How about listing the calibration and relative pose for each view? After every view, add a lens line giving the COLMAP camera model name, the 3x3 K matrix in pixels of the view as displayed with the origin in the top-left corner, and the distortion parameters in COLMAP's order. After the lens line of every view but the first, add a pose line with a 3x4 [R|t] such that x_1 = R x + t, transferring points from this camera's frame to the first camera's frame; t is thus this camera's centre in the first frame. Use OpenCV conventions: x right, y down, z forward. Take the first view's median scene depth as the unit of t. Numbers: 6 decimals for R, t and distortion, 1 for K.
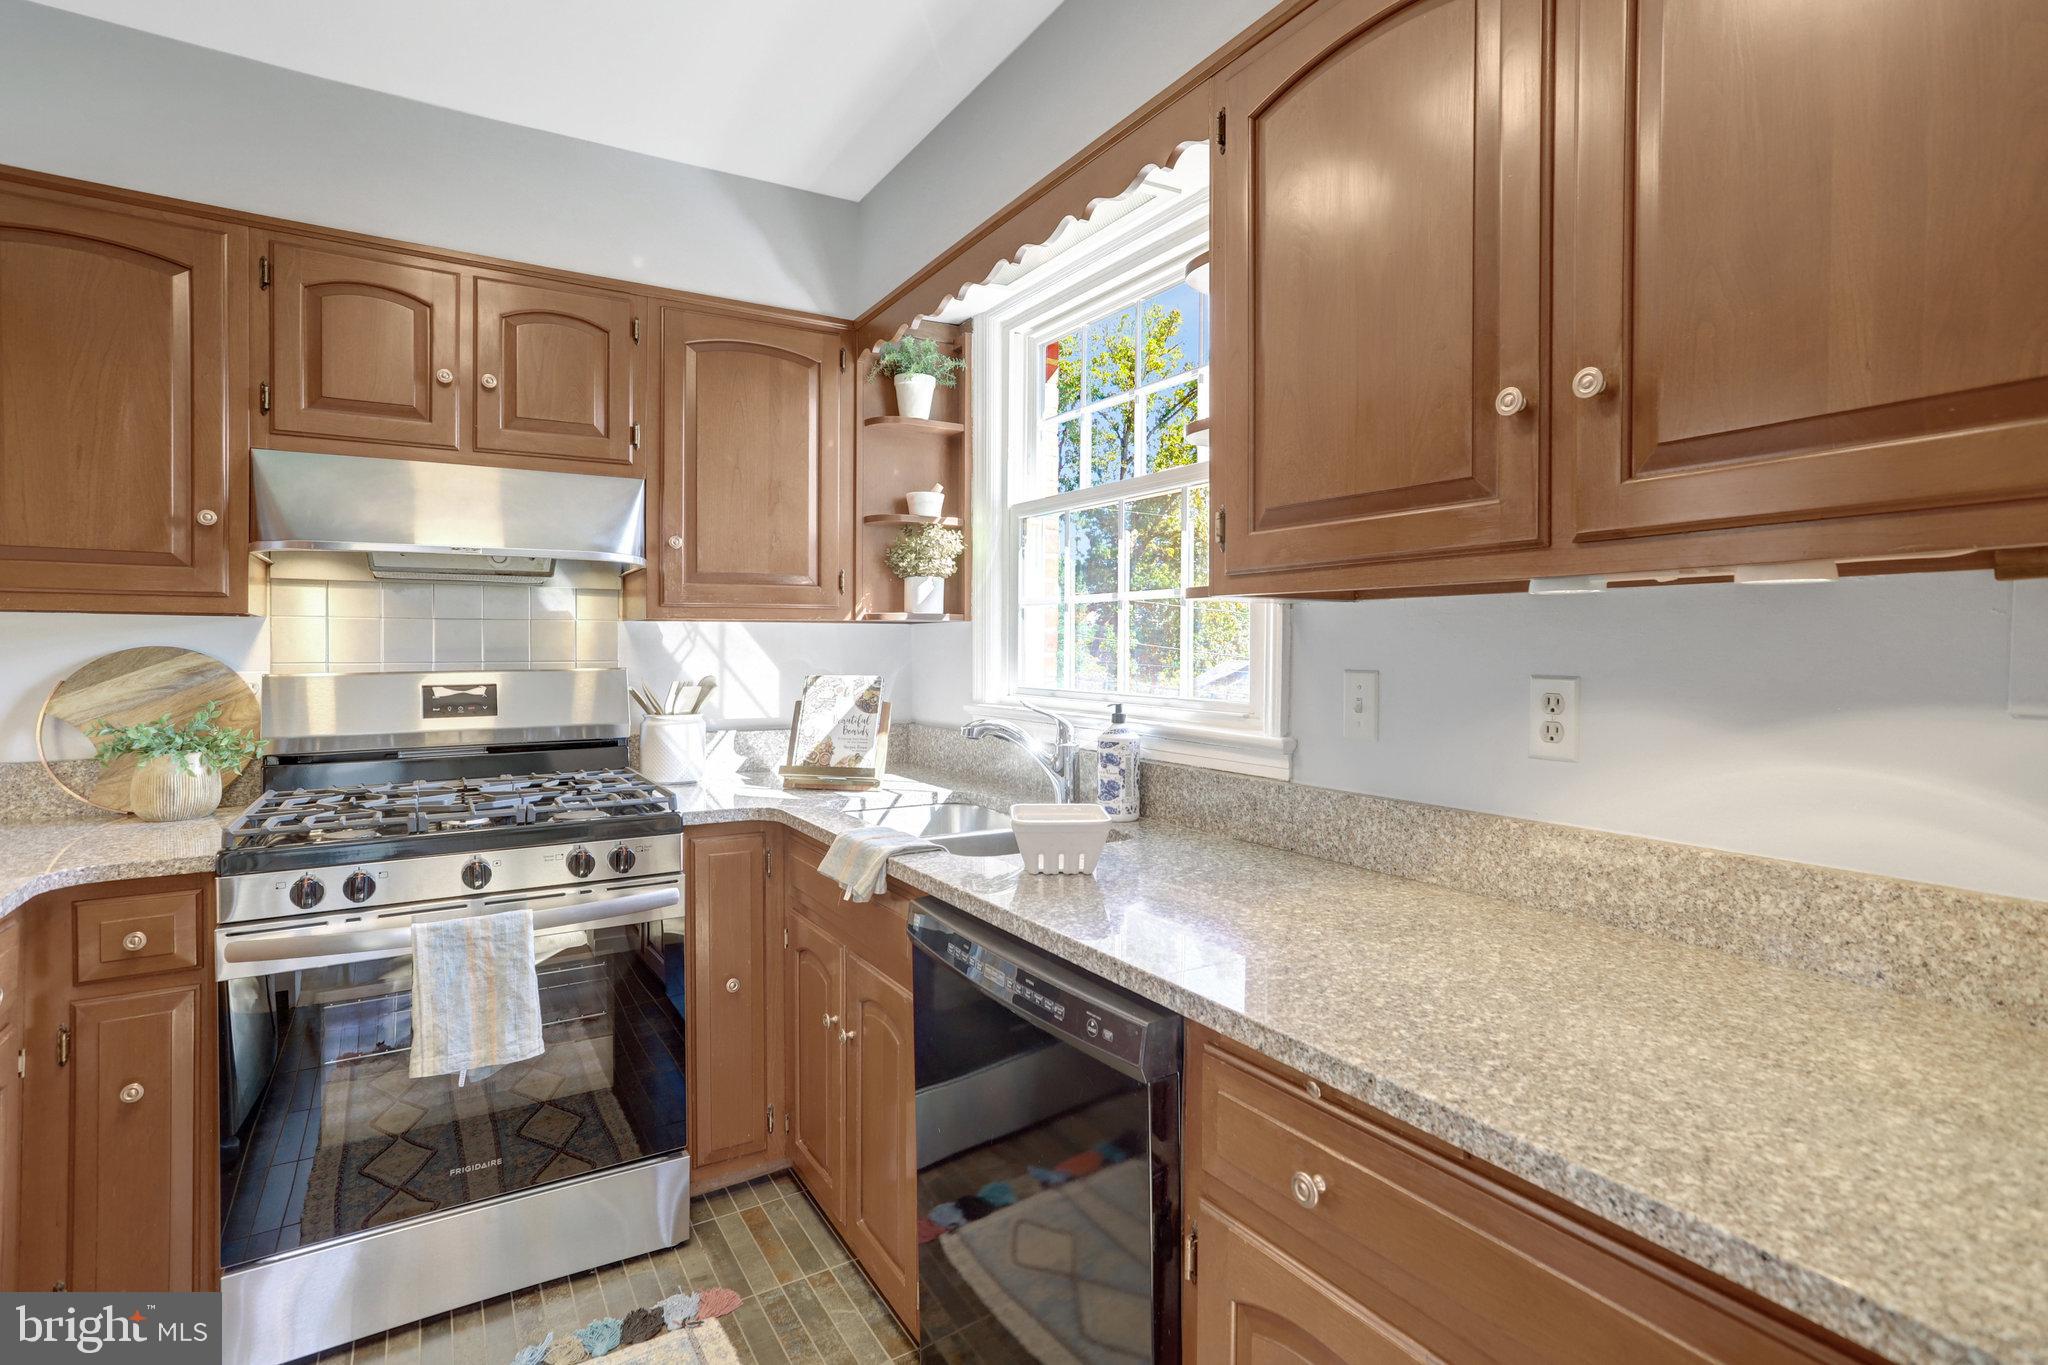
lens RADIAL K [[1014.3, 0, 1020.5], [0, 1014.3, 653.3], [0, 0, 1]] dist [0.001437, 0.000660]
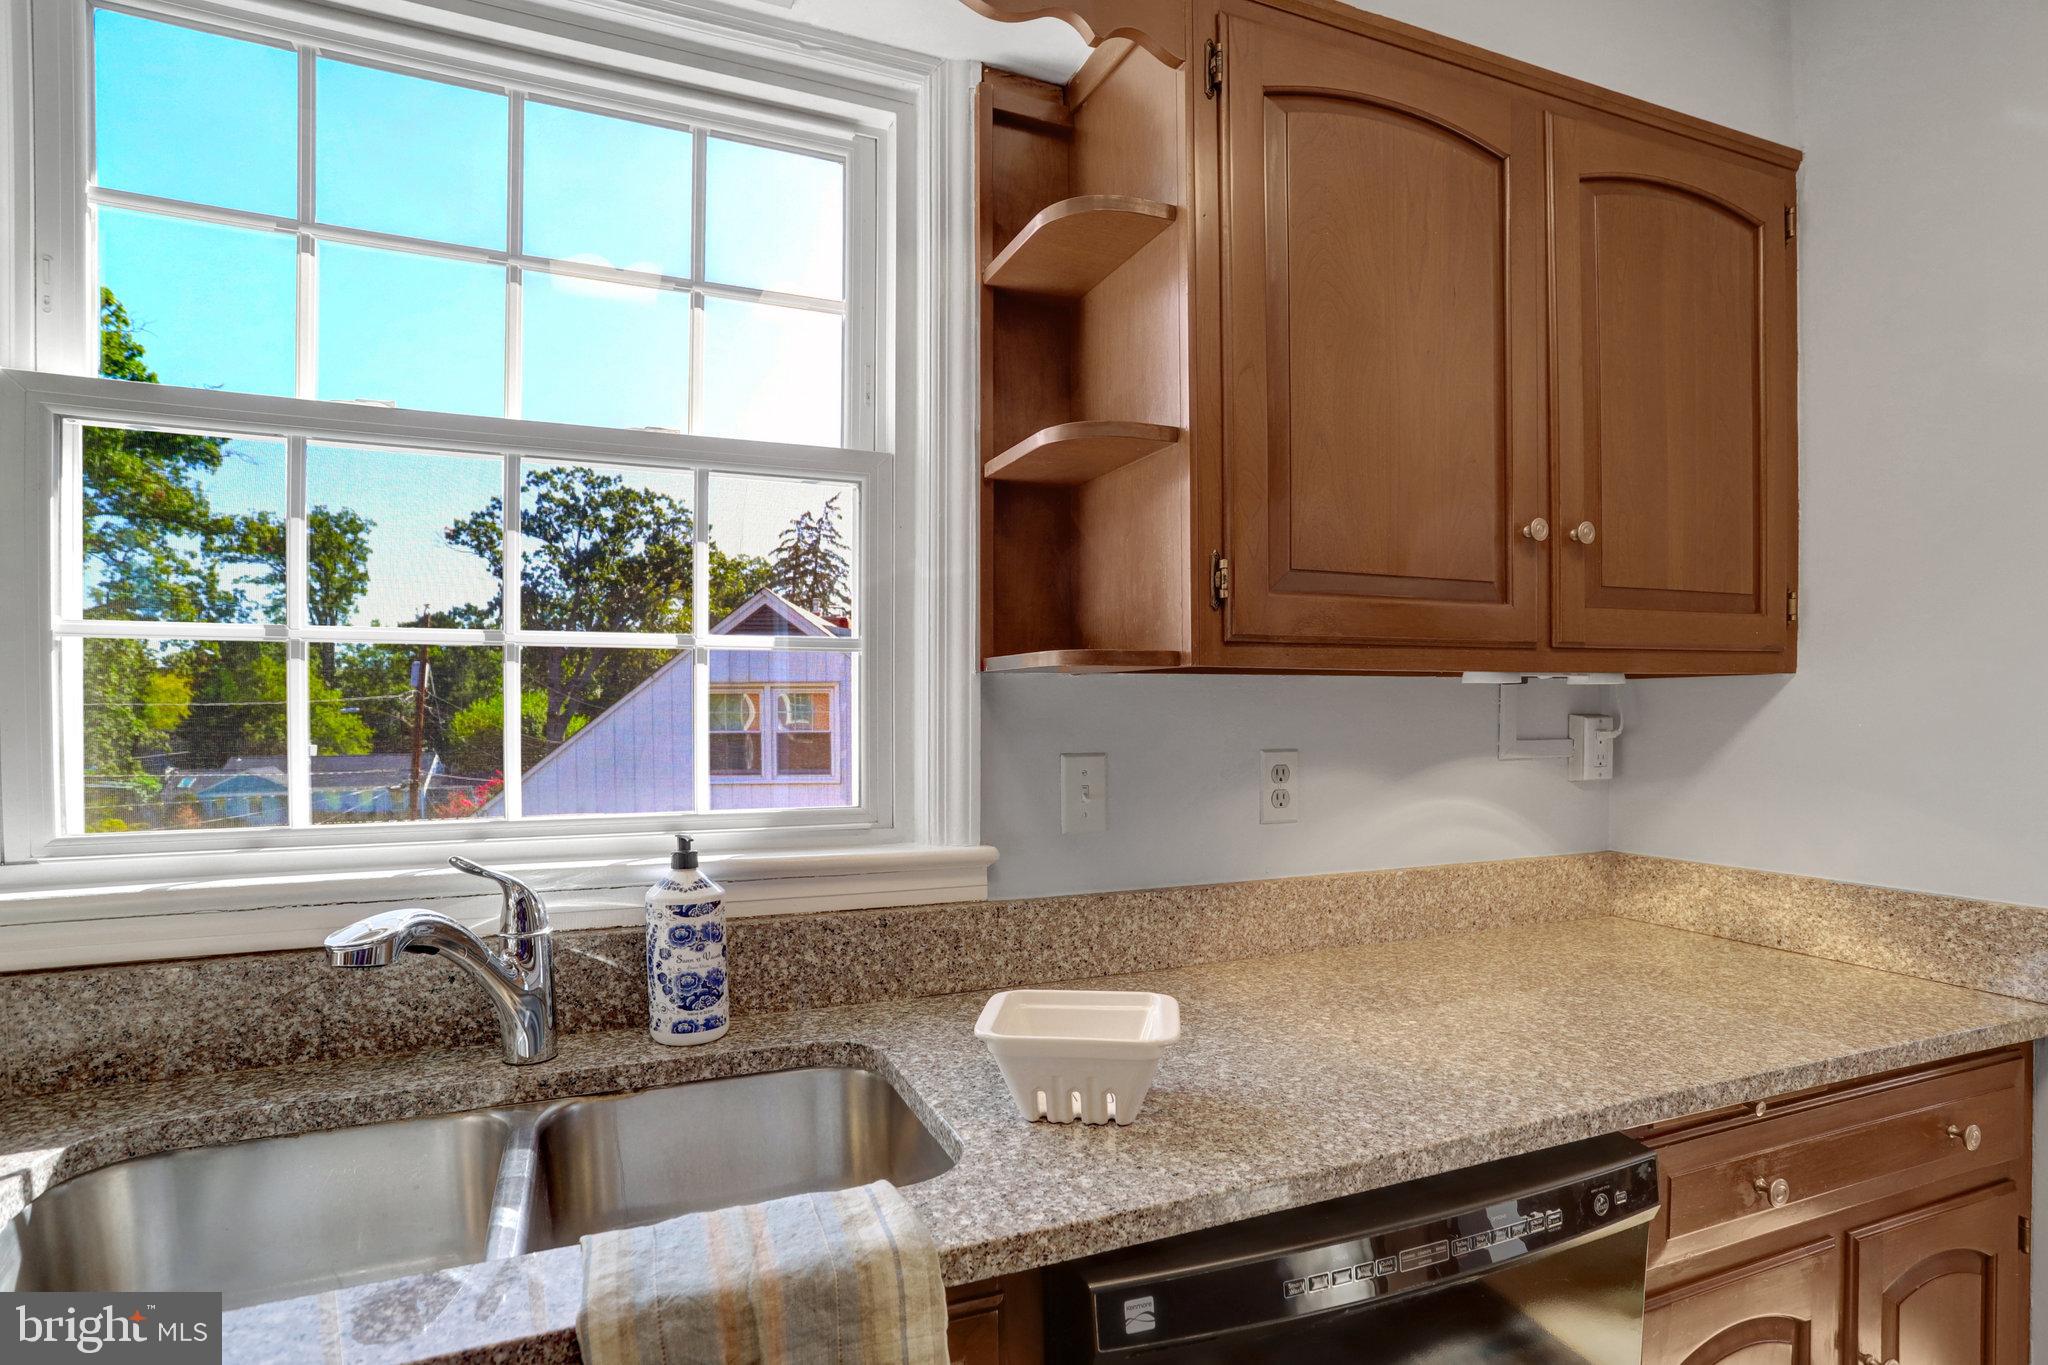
lens RADIAL K [[1017.4, 0, 1023.3], [0, 1017.4, 723.1], [0, 0, 1]] dist [-0.049186, 0.032245]
pose [[0.172230, -0.015445, 0.984936, -0.651449], [0.015804, 0.999792, 0.012914, -0.026733], [-0.984930, 0.013341, 0.172438, 1.085659]]
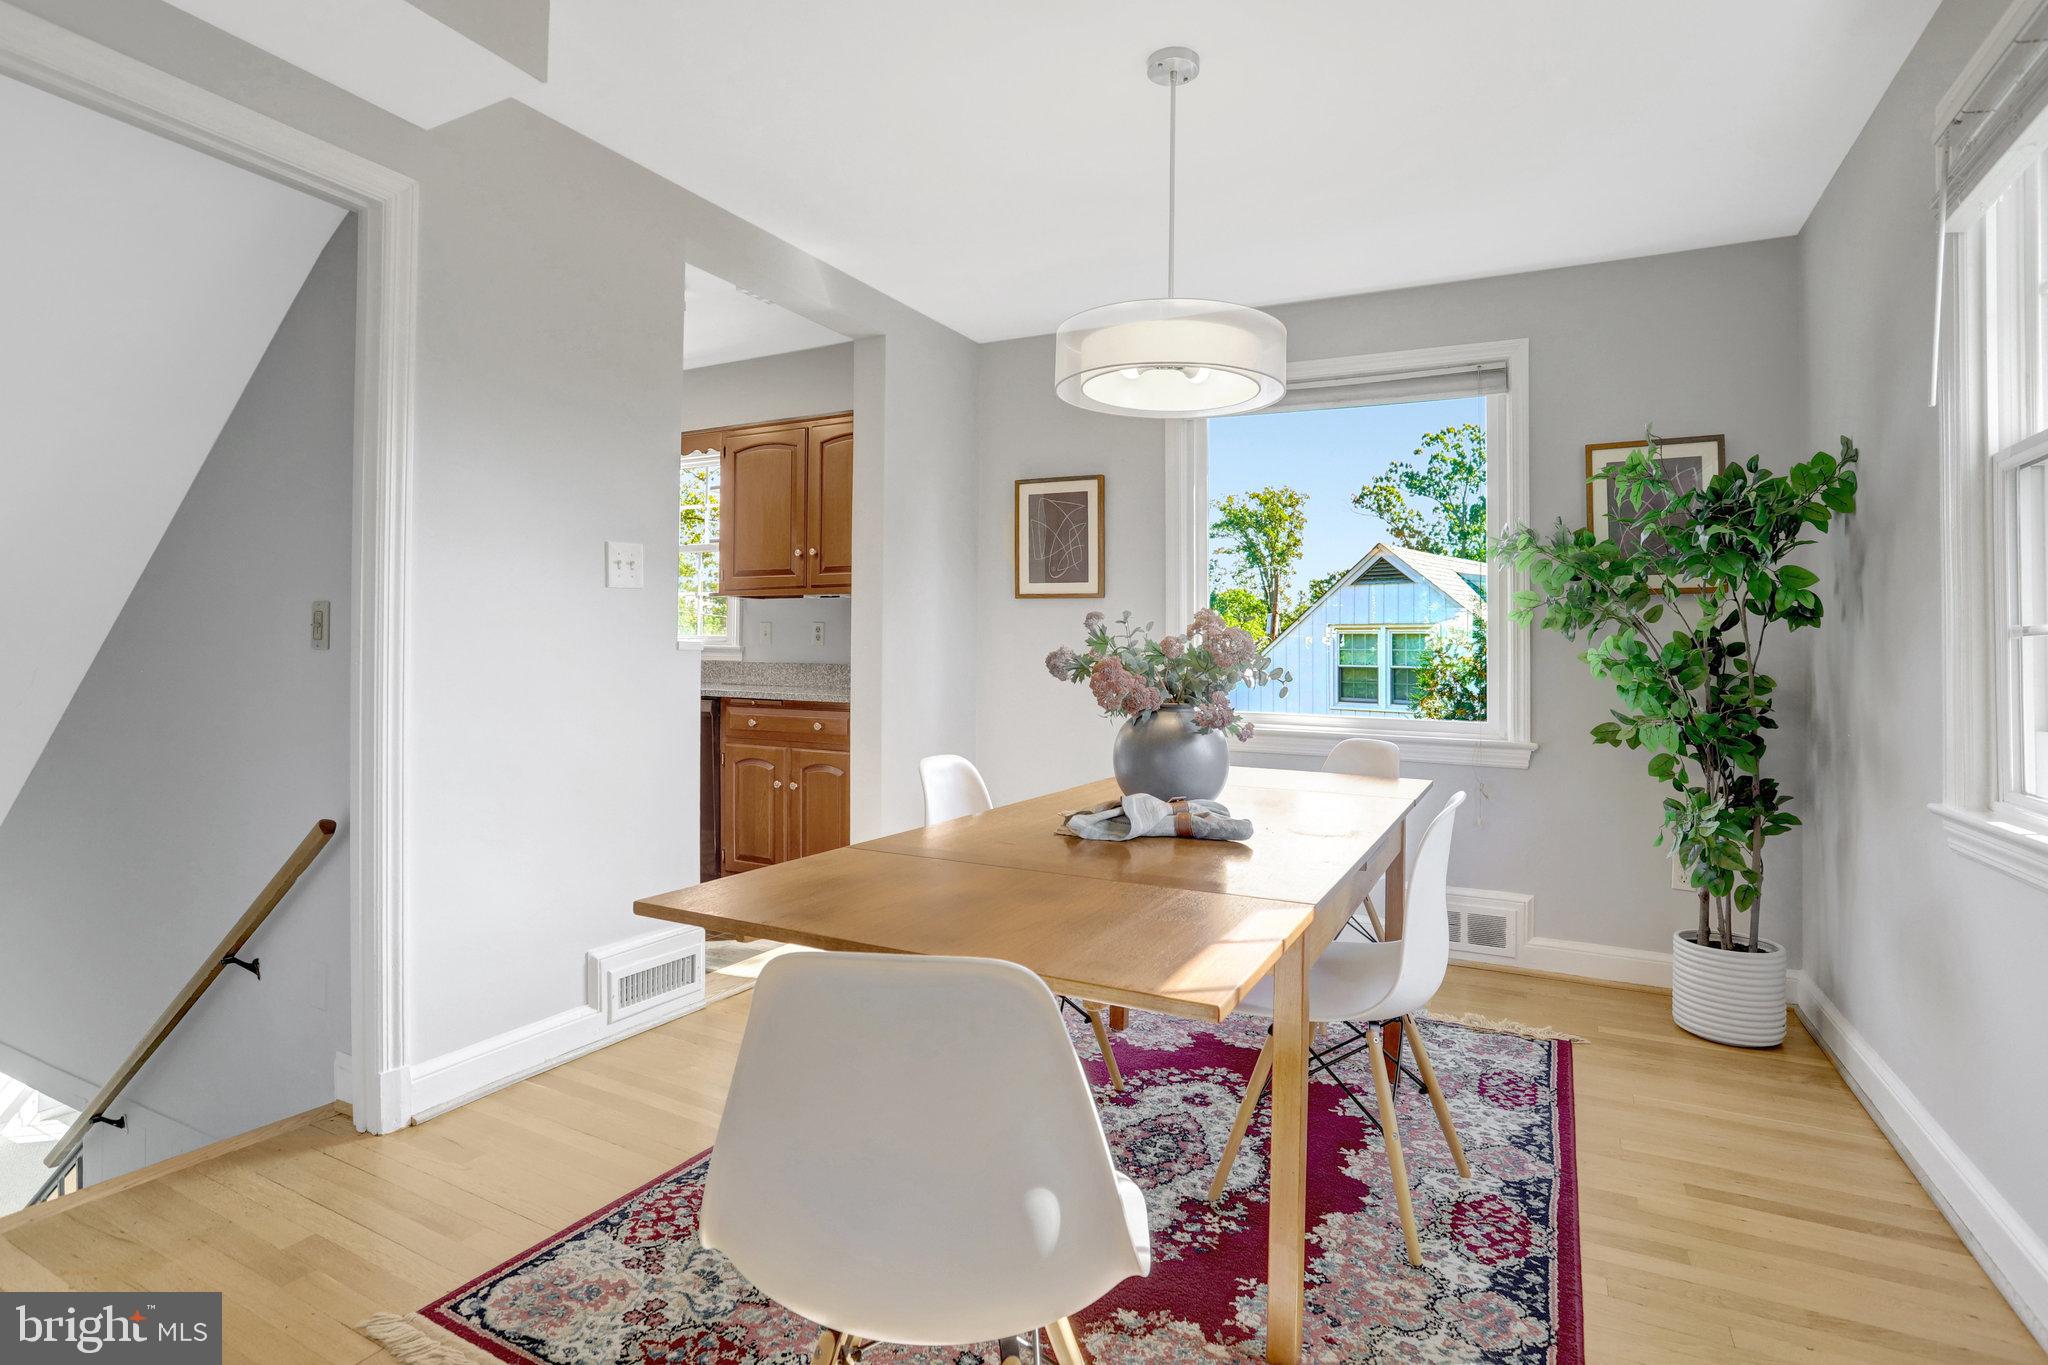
lens RADIAL K [[1014.3, 0, 1020.5], [0, 1014.3, 653.3], [0, 0, 1]] dist [0.001437, 0.000660]
pose [[0.863374, 0.017341, 0.504266, -0.679424], [-0.013788, 0.999847, -0.010776, 0.160267], [-0.504376, 0.002350, 0.863481, -2.542377]]
